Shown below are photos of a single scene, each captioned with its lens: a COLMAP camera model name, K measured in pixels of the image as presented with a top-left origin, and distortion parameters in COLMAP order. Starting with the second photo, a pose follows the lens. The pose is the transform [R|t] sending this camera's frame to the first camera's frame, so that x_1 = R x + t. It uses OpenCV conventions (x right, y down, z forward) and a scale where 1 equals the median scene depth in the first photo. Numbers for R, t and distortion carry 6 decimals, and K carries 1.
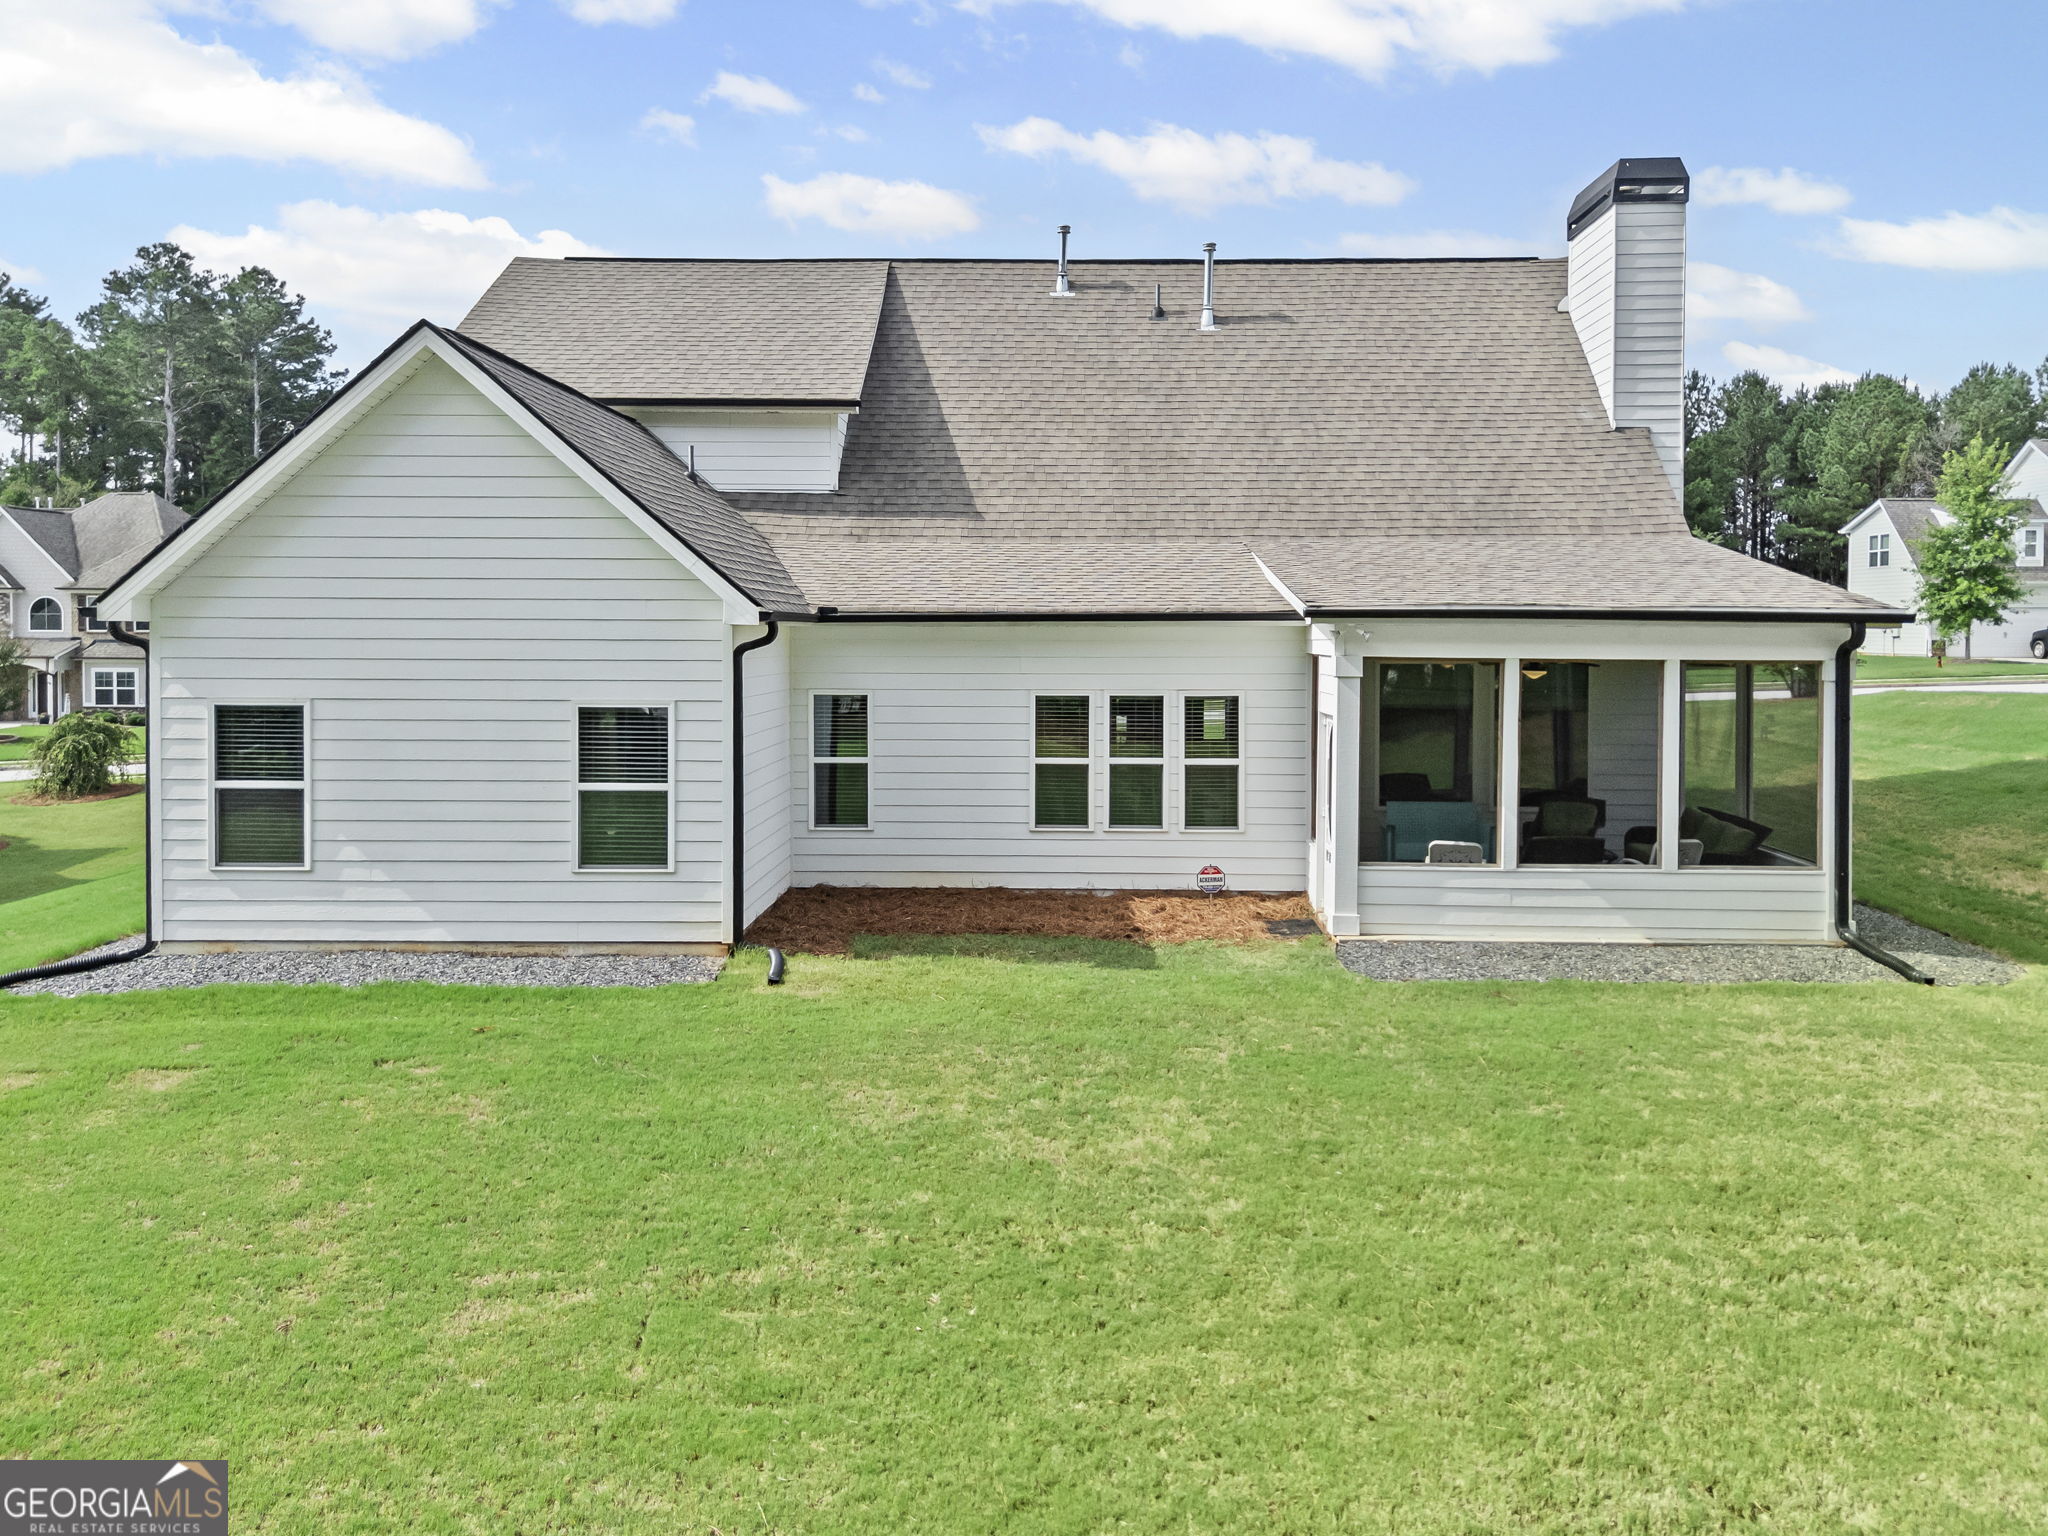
lens RADIAL K [[1577.3, 0, 1027.4], [0, 1577.3, 610.1], [0, 0, 1]] dist [0.073133, -0.064356]
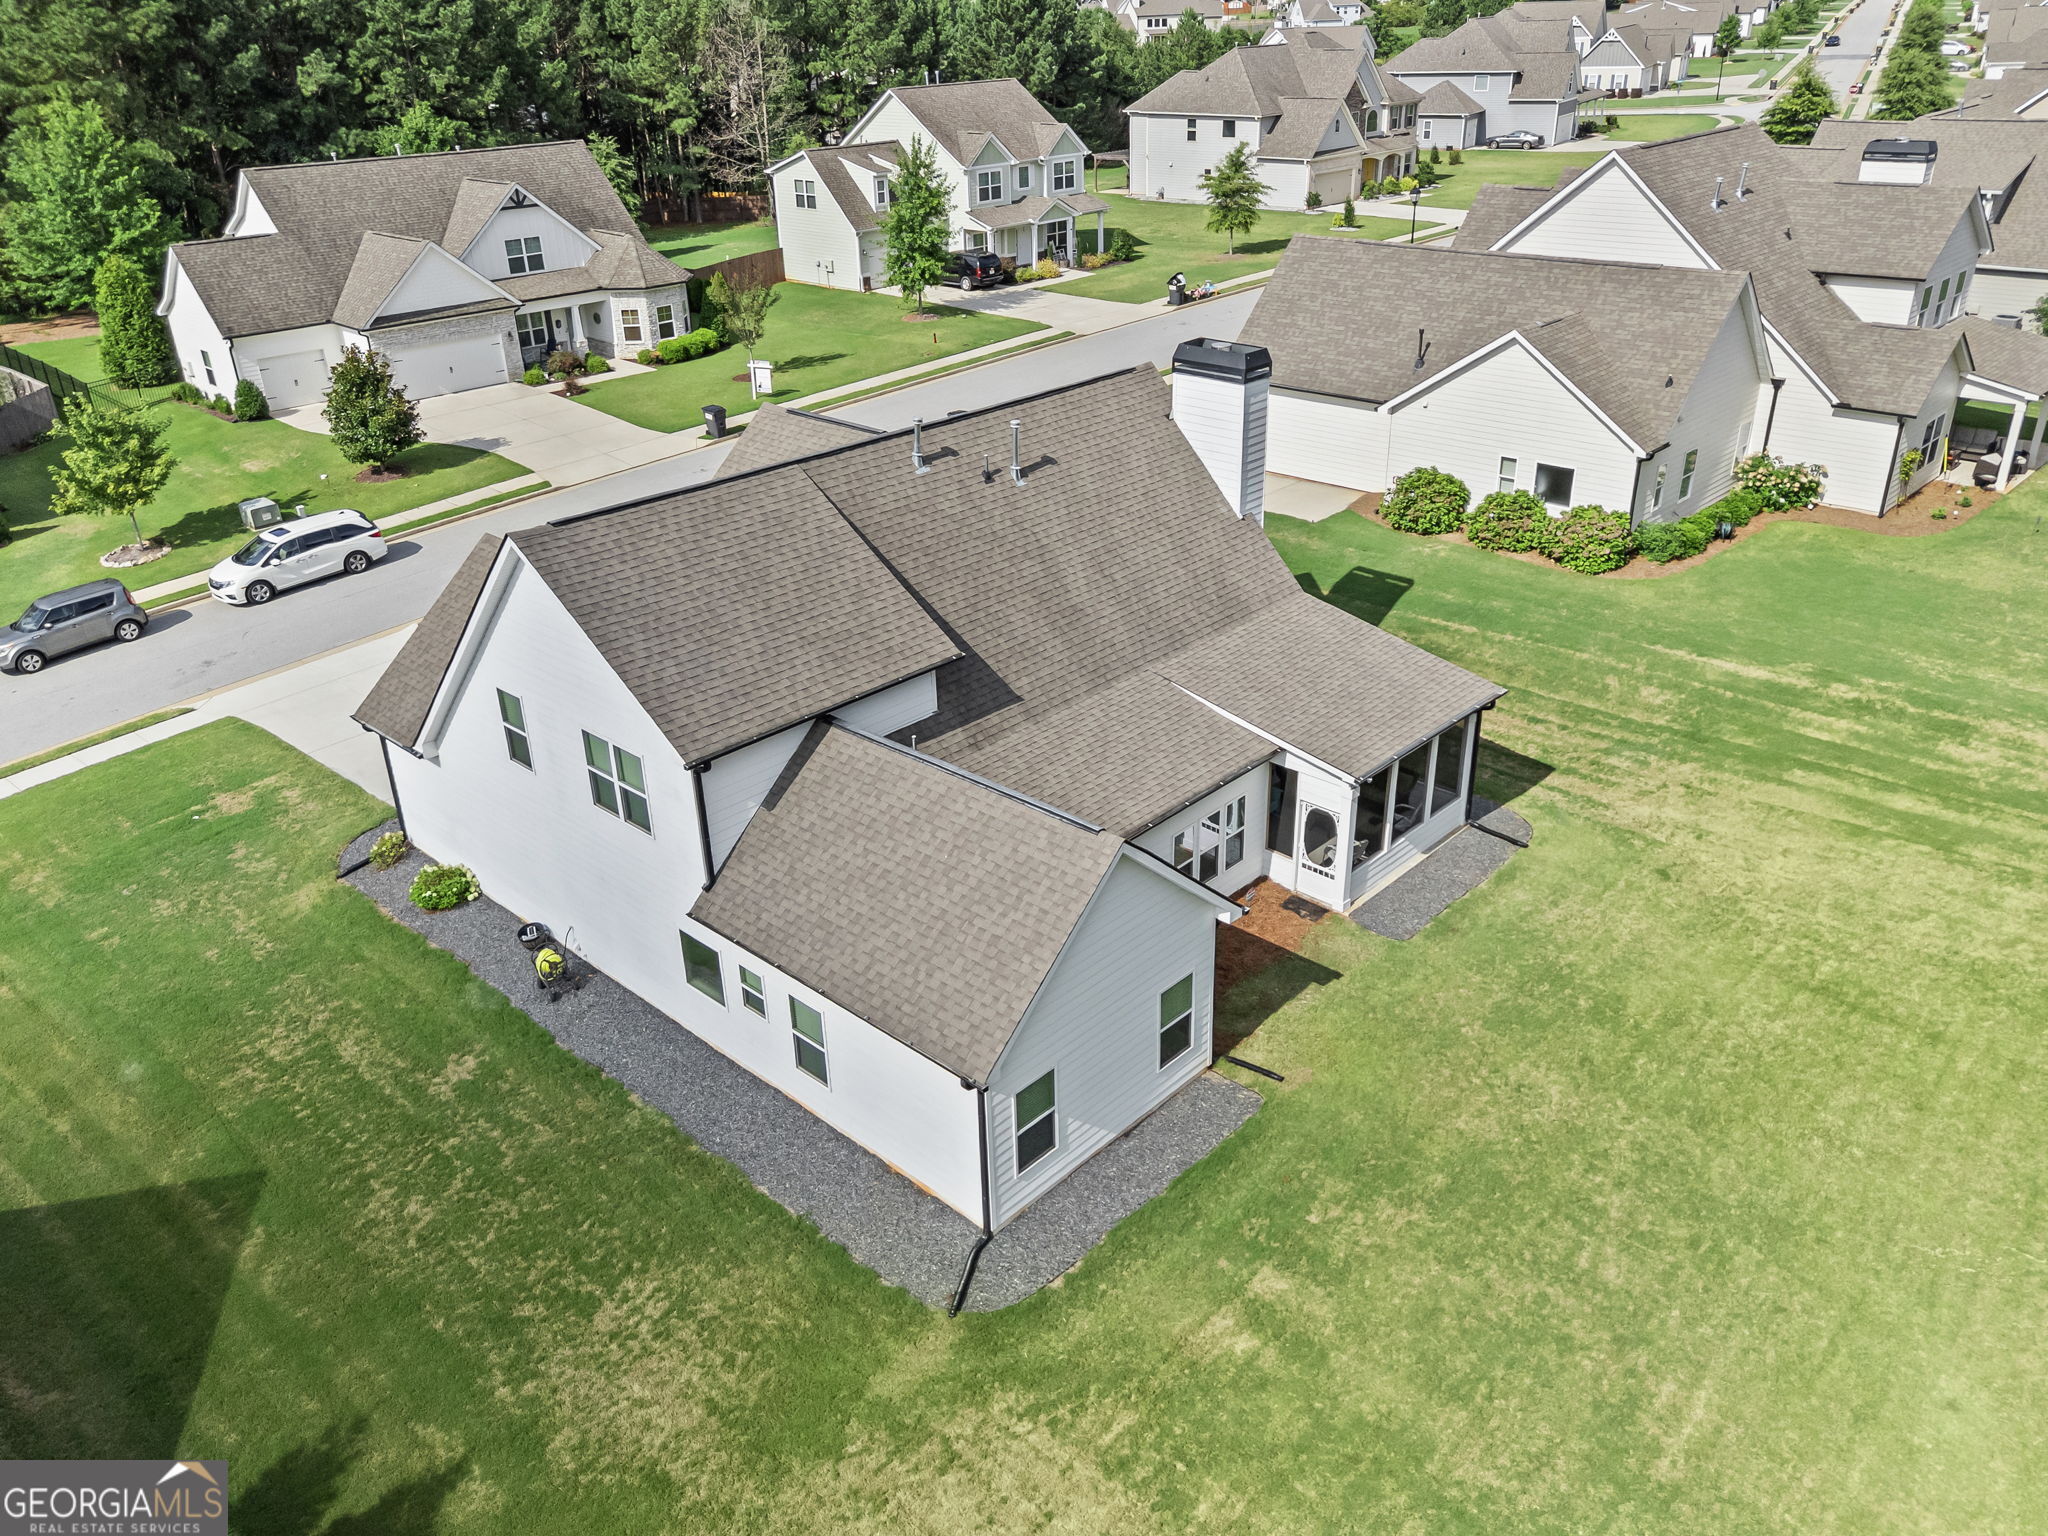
lens RADIAL K [[1530.2, 0, 1024.0], [0, 1530.2, 768.0], [0, 0, 1]] dist [0.061326, -0.047129]
pose [[0.682295, -0.350063, 0.641817, -1.135965], [0.031064, 0.890995, 0.452949, -0.762809], [-0.730416, -0.289107, 0.618796, 0.119631]]
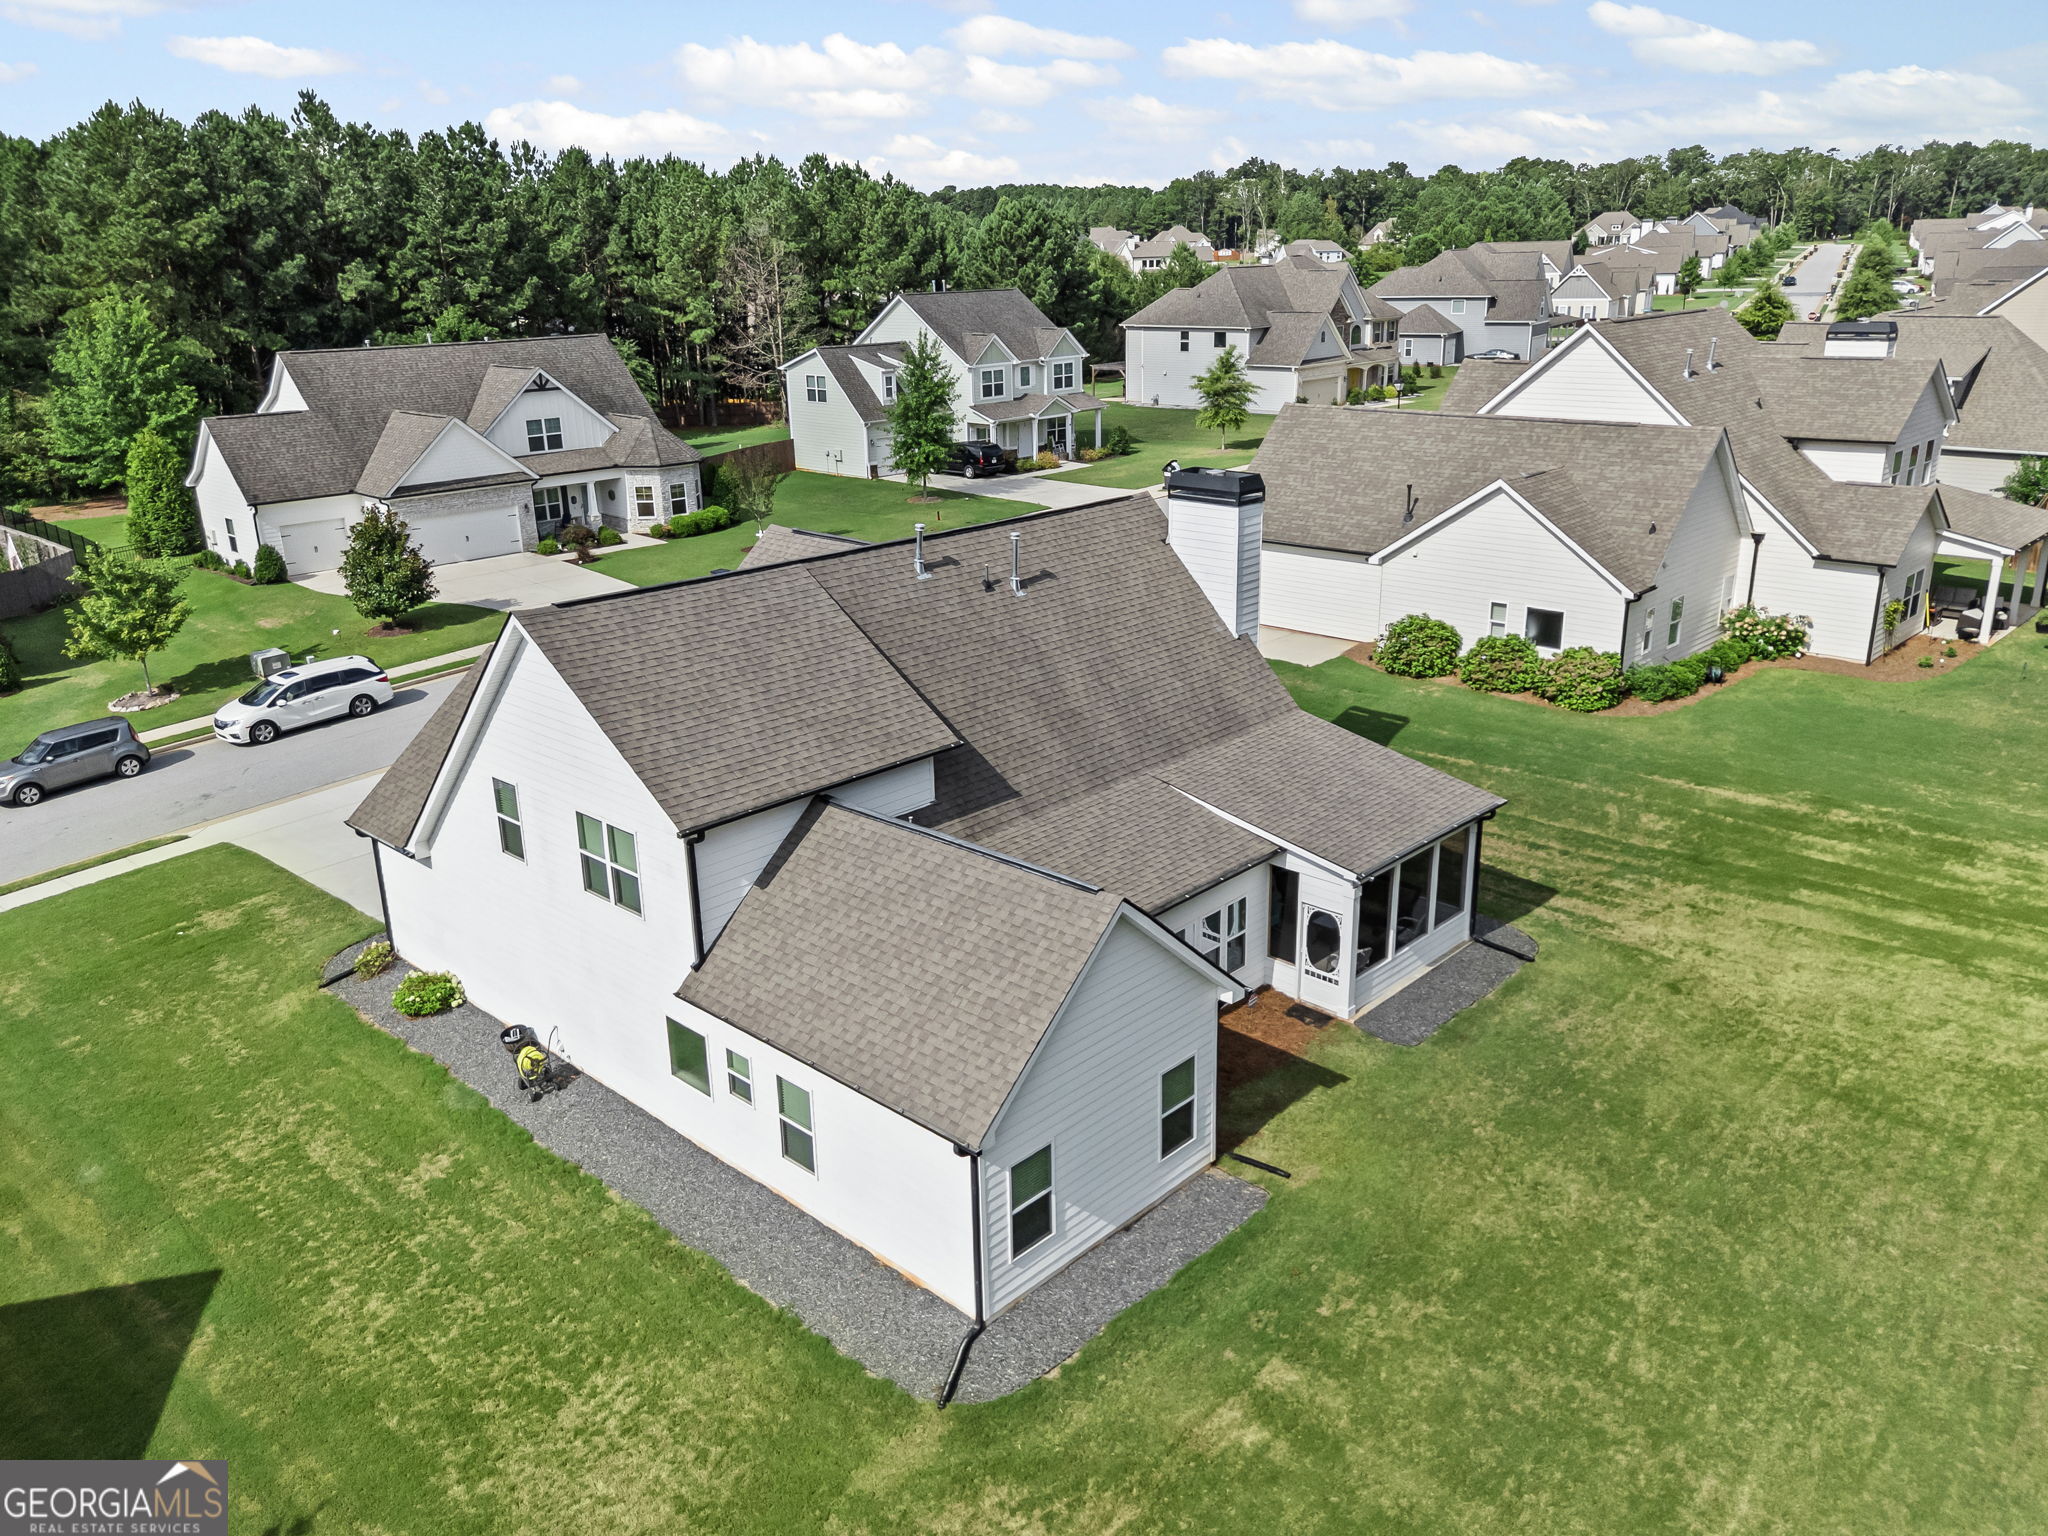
lens RADIAL K [[1524.0, 0, 1024.0], [0, 1524.0, 768.0], [0, 0, 1]] dist [0.067182, -0.057486]
pose [[0.683544, -0.255447, 0.683750, -1.161446], [0.025257, 0.944477, 0.327604, -0.643659], [-0.729472, -0.206662, 0.652044, 0.099165]]
